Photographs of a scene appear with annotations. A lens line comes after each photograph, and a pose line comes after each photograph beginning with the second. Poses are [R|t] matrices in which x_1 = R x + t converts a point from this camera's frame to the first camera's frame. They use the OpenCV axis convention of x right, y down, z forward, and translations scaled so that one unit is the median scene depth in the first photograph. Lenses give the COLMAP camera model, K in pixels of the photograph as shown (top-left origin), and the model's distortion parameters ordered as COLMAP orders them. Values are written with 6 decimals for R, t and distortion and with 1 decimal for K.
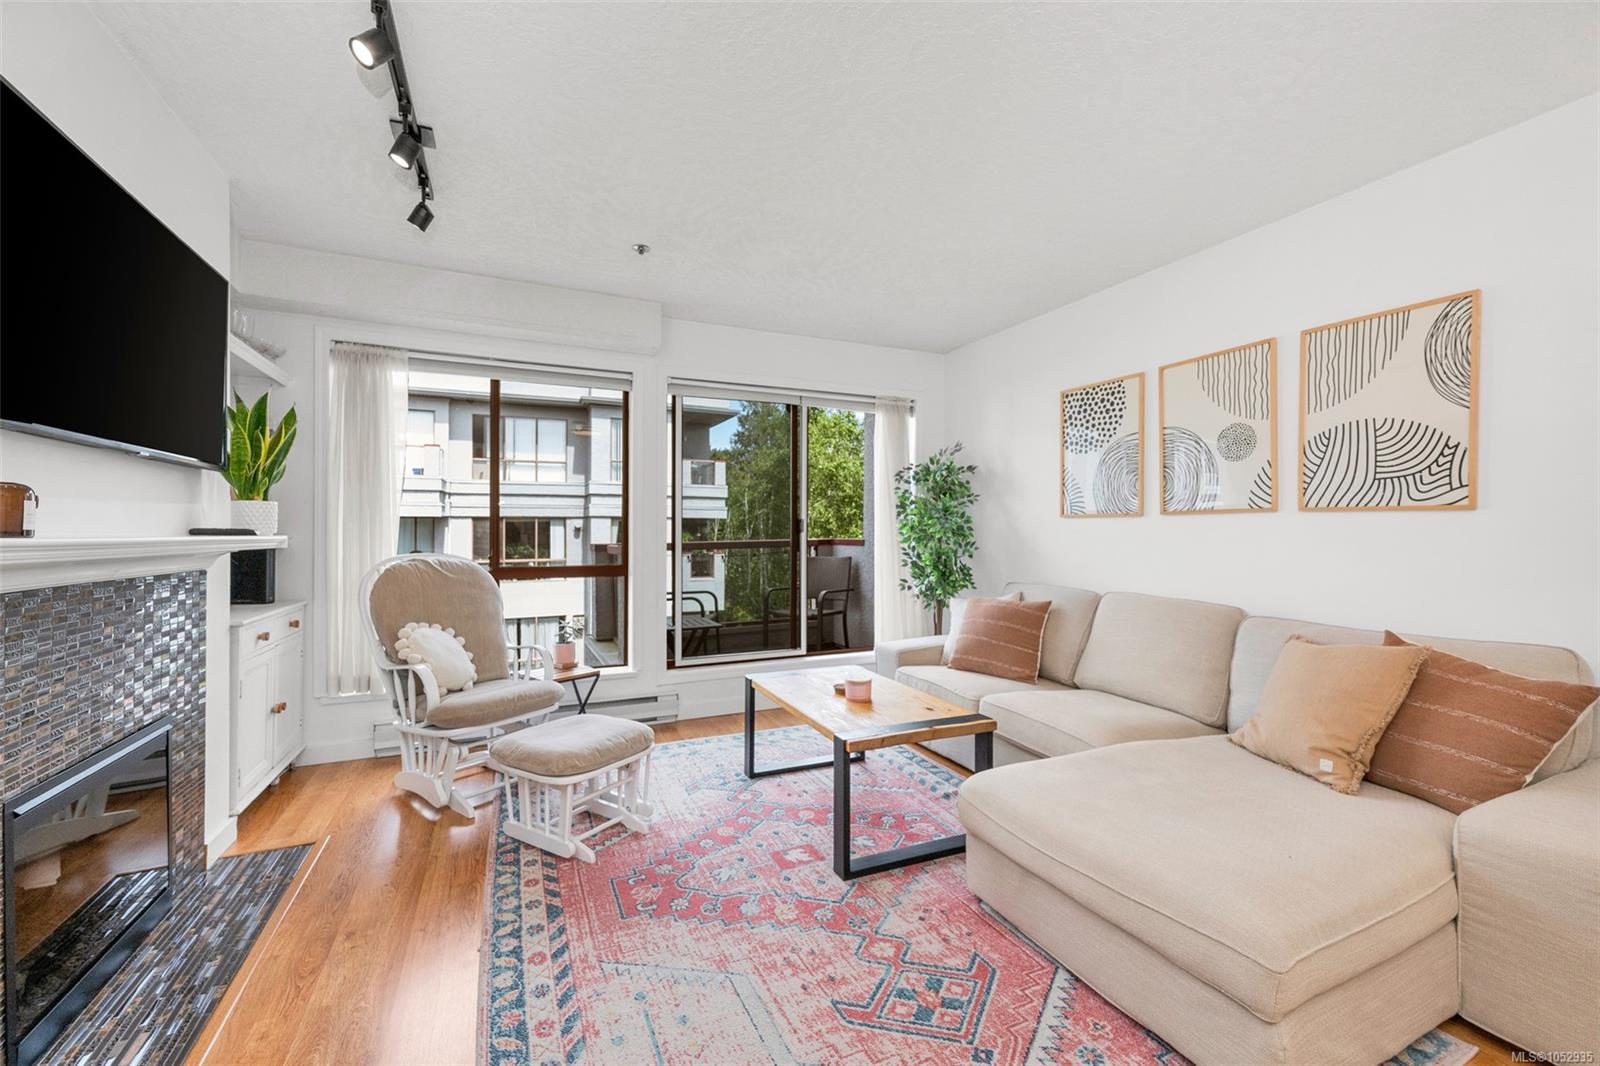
lens RADIAL K [[650.4, 0, 800.6], [0, 650.4, 524.9], [0, 0, 1]] dist [0.000930, 0.000137]
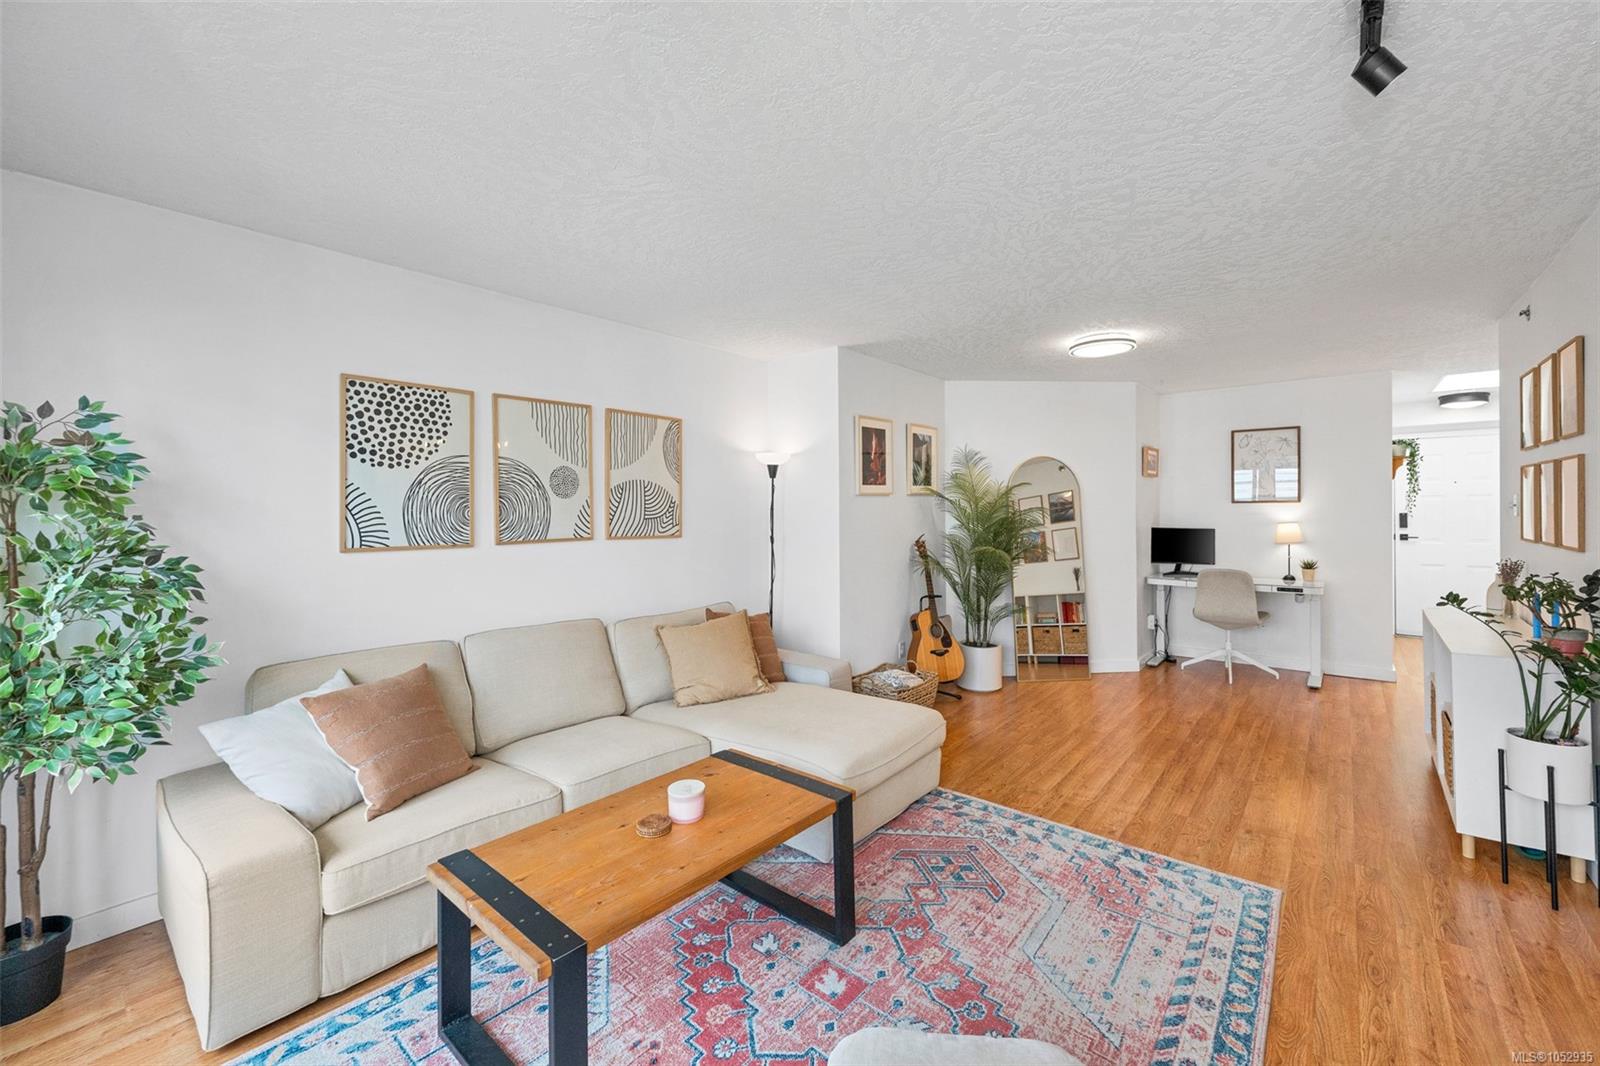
lens RADIAL K [[663.6, 0, 801.6], [0, 663.6, 517.4], [0, 0, 1]] dist [-0.002042, -0.000215]
pose [[-0.443055, -0.006016, 0.896474, -0.618942], [0.002394, 0.999966, 0.007893, -0.073627], [-0.896491, 0.005643, -0.443026, 1.178841]]
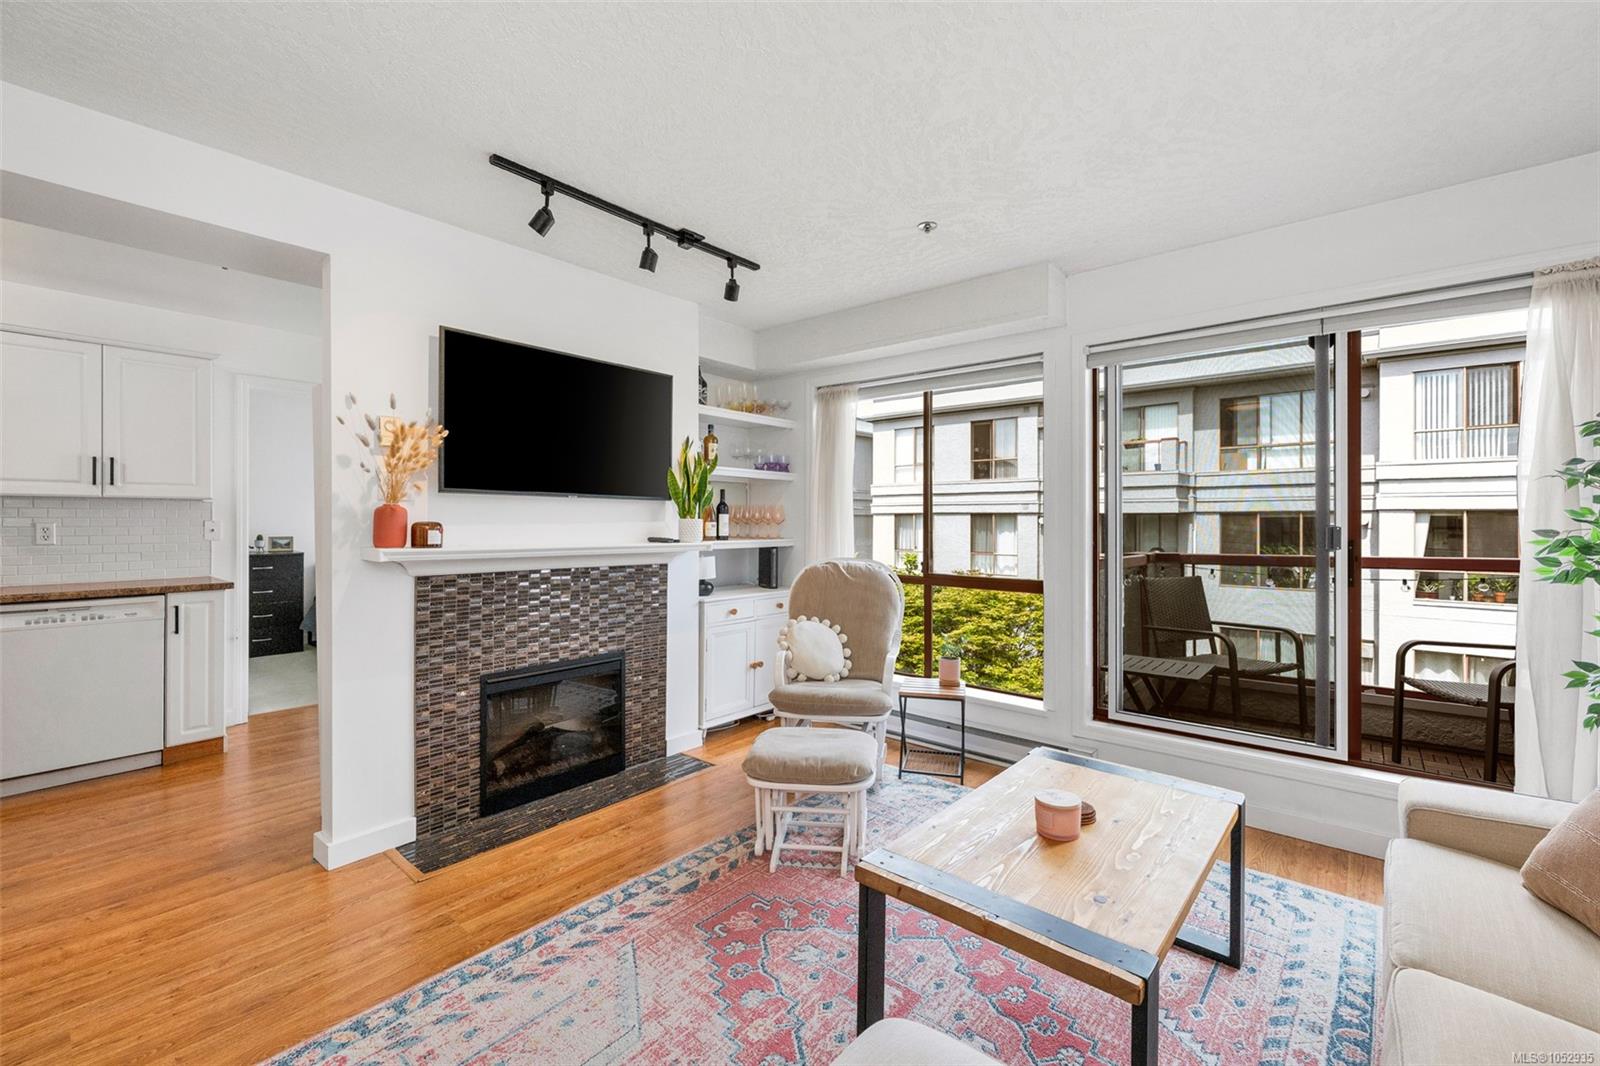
lens RADIAL K [[663.6, 0, 801.6], [0, 663.6, 517.4], [0, 0, 1]] dist [-0.002042, -0.000215]
pose [[0.428174, -0.004605, -0.903685, 0.537945], [0.003807, 0.999987, -0.003292, -0.029047], [0.903688, -0.002030, 0.428186, 0.498697]]
